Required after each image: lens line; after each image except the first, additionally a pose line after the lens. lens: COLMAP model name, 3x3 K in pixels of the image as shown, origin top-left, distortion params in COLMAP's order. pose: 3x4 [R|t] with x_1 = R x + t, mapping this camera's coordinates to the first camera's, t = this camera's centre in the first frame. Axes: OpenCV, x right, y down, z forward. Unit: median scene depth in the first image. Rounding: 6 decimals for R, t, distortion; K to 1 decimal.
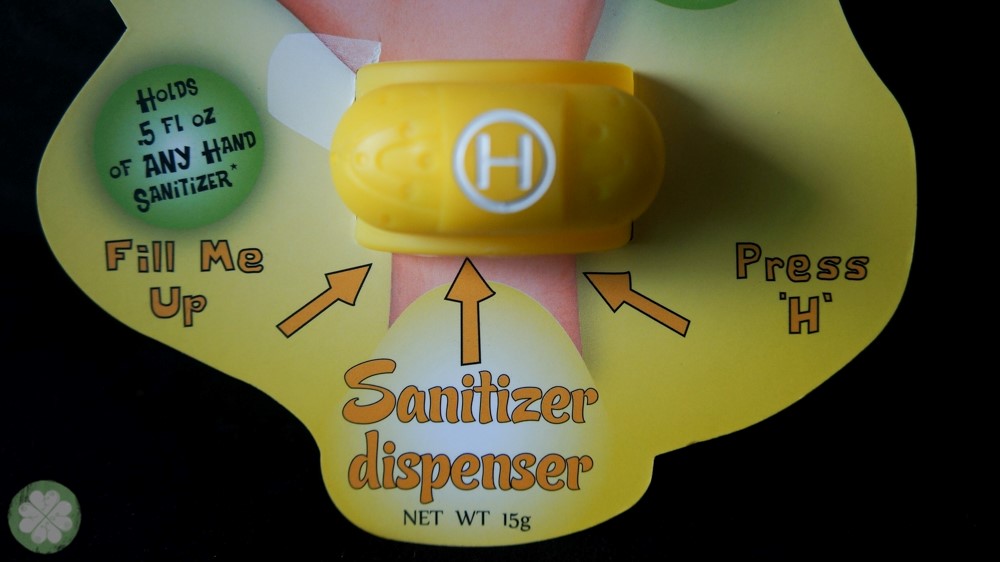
lens RADIAL K [[1060.3, 0, 500.0], [0, 1060.3, 281.0], [0, 0, 1]] dist [-0.066849, 0.287887]
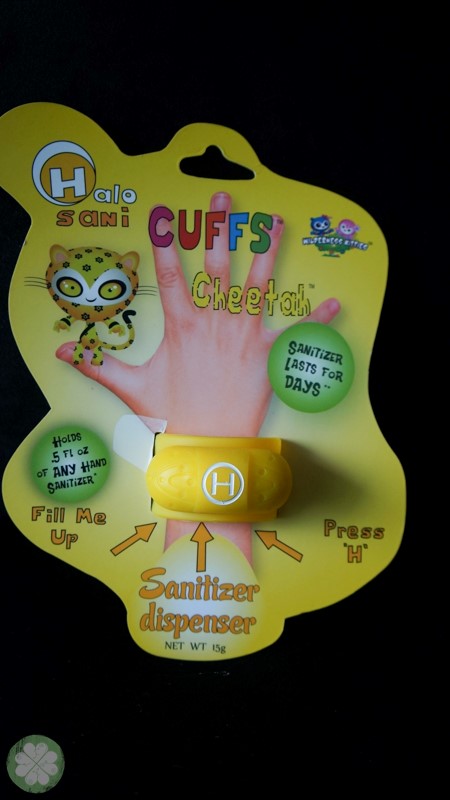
lens RADIAL K [[848.2, 0, 249.0], [0, 848.2, 376.0], [0, 0, 1]] dist [-0.066849, 0.287887]
pose [[0.996895, 0.049267, 0.061422, -0.055326], [-0.038583, 0.985644, -0.164369, -0.034440], [-0.068638, 0.161489, 0.984485, -0.756928]]
